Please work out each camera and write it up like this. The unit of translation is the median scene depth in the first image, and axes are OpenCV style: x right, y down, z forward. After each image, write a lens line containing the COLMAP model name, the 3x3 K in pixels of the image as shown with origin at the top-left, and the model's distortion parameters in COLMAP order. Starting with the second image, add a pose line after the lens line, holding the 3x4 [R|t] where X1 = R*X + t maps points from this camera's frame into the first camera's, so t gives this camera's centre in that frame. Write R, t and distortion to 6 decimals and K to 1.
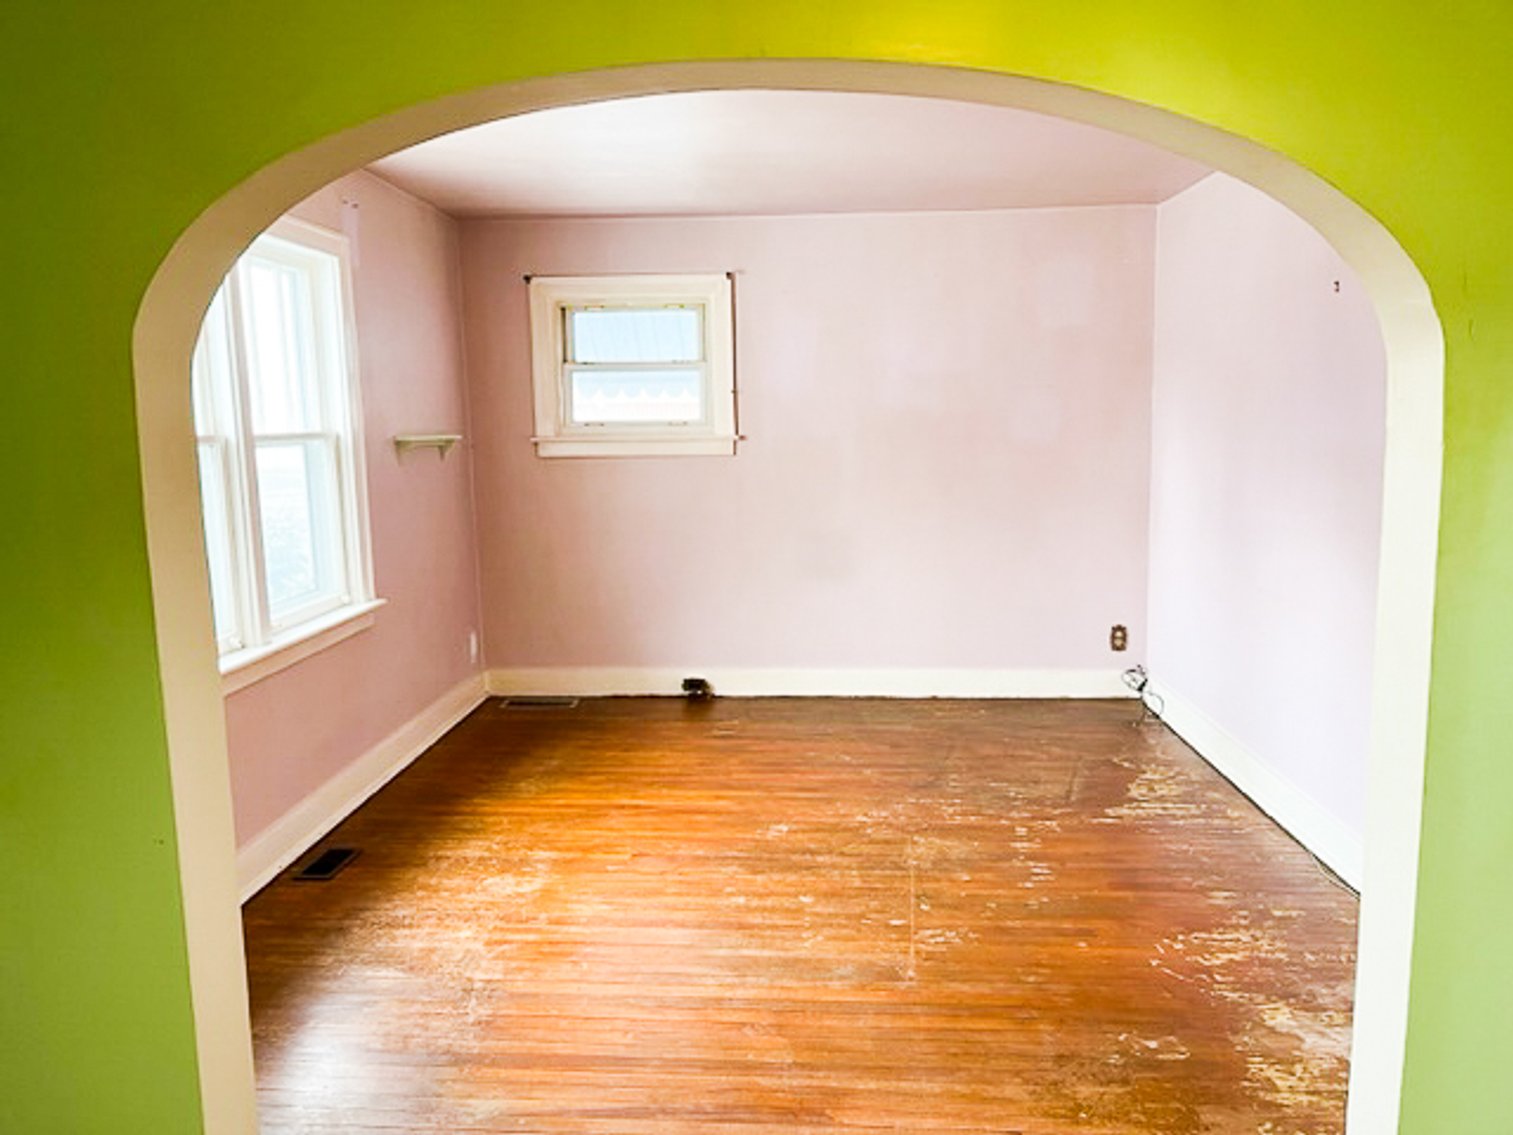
lens RADIAL K [[1146.7, 0, 756.5], [0, 1146.7, 567.5], [0, 0, 1]] dist [0.068733, -0.097900]
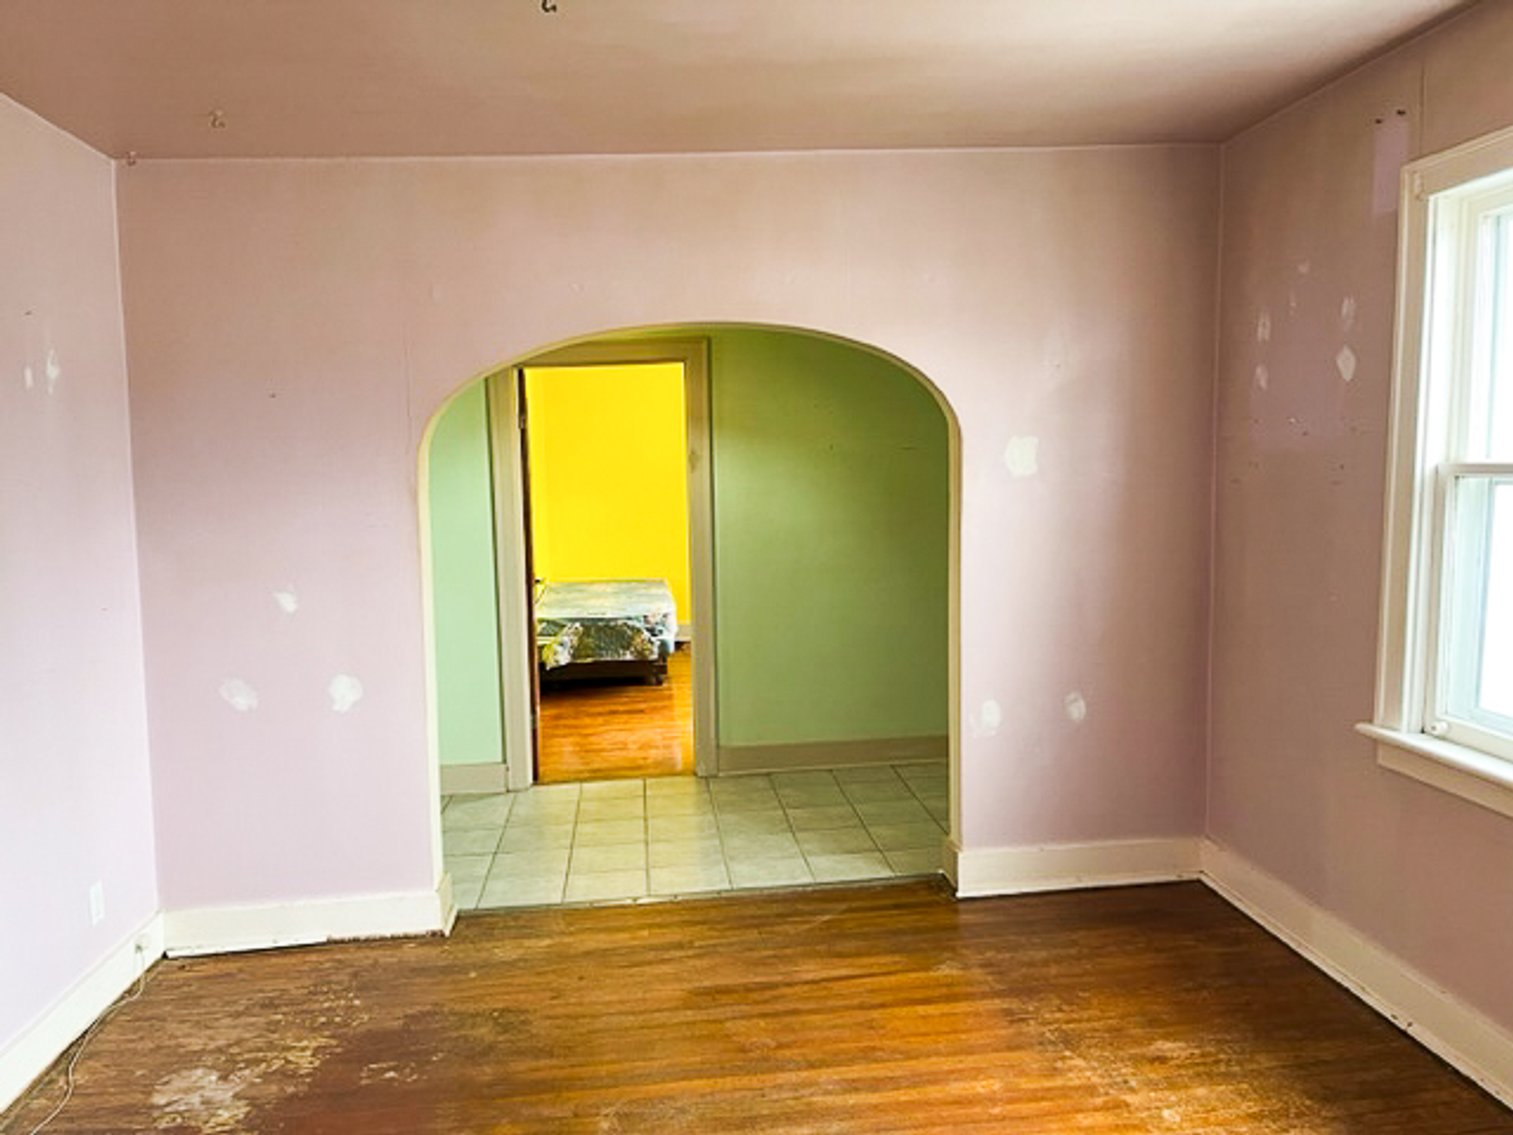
lens RADIAL K [[1146.7, 0, 756.5], [0, 1146.7, 567.5], [0, 0, 1]] dist [0.068733, -0.097900]
pose [[-0.987429, 0.053089, -0.148884, 0.088385], [0.018180, 0.973803, 0.226664, -0.165931], [0.157017, 0.221108, -0.962526, 1.201903]]
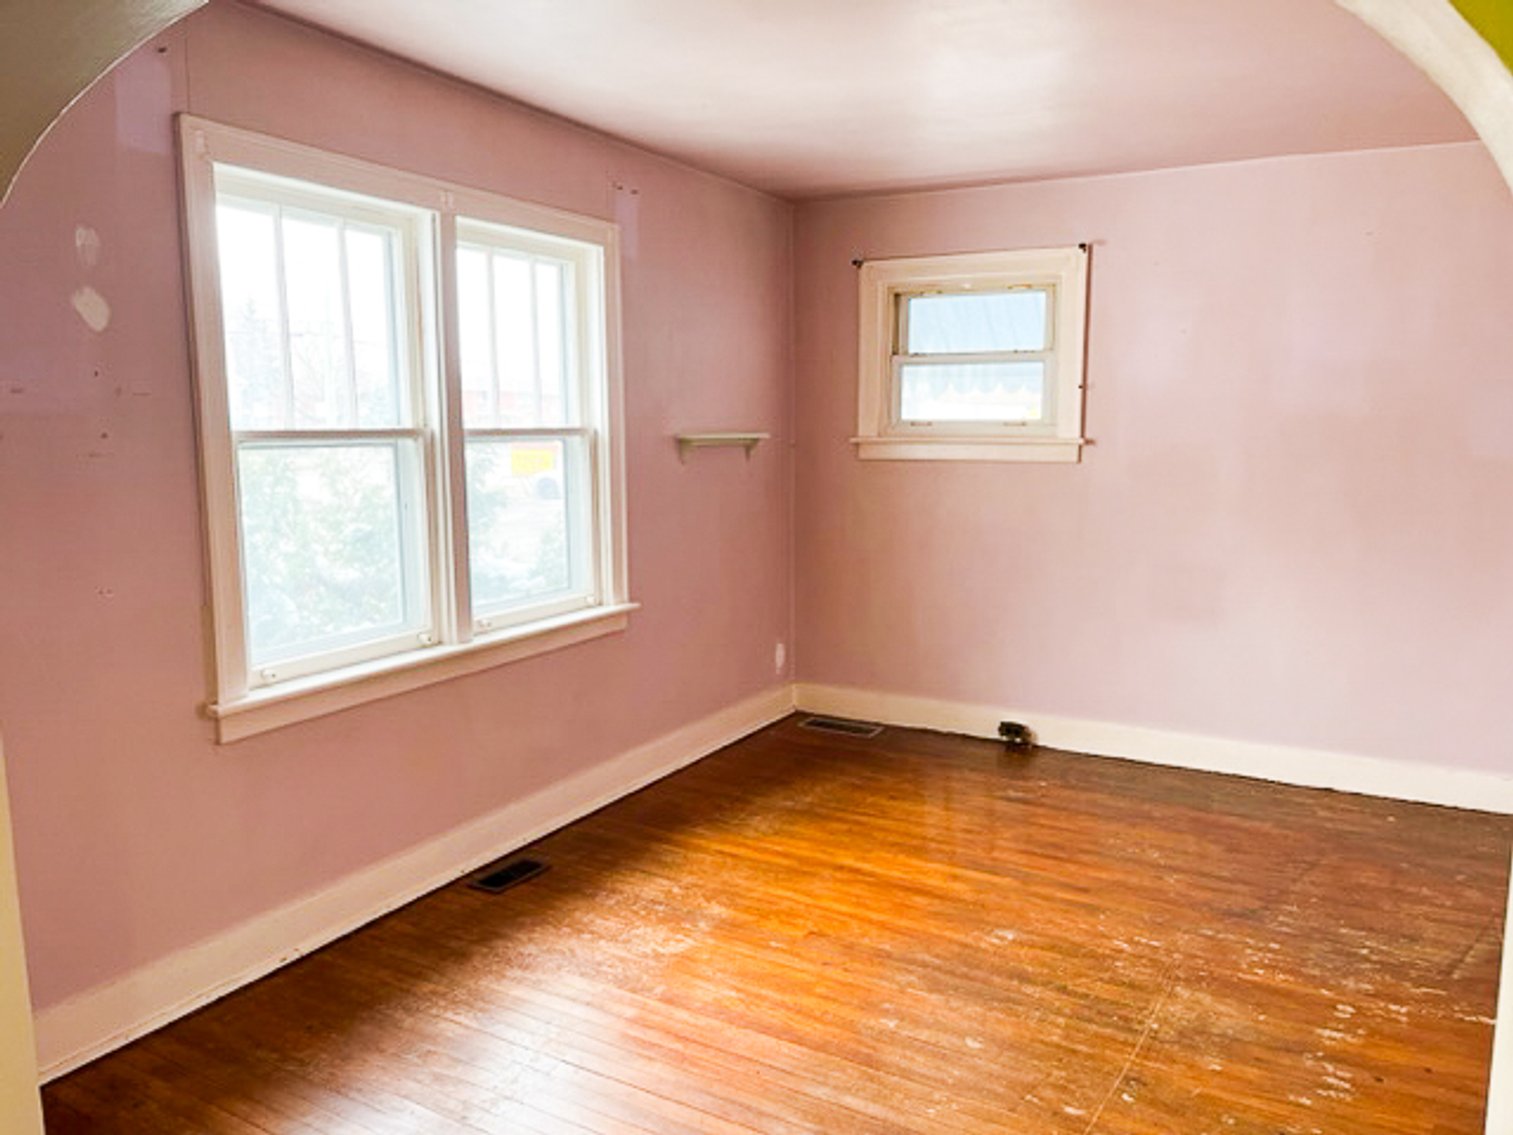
lens RADIAL K [[1146.7, 0, 756.5], [0, 1146.7, 567.5], [0, 0, 1]] dist [0.068733, -0.097900]
pose [[0.897873, 0.072311, -0.434275, 0.179541], [-0.071117, 0.997287, 0.019022, -0.027508], [0.434472, 0.013805, 0.900580, 0.186102]]
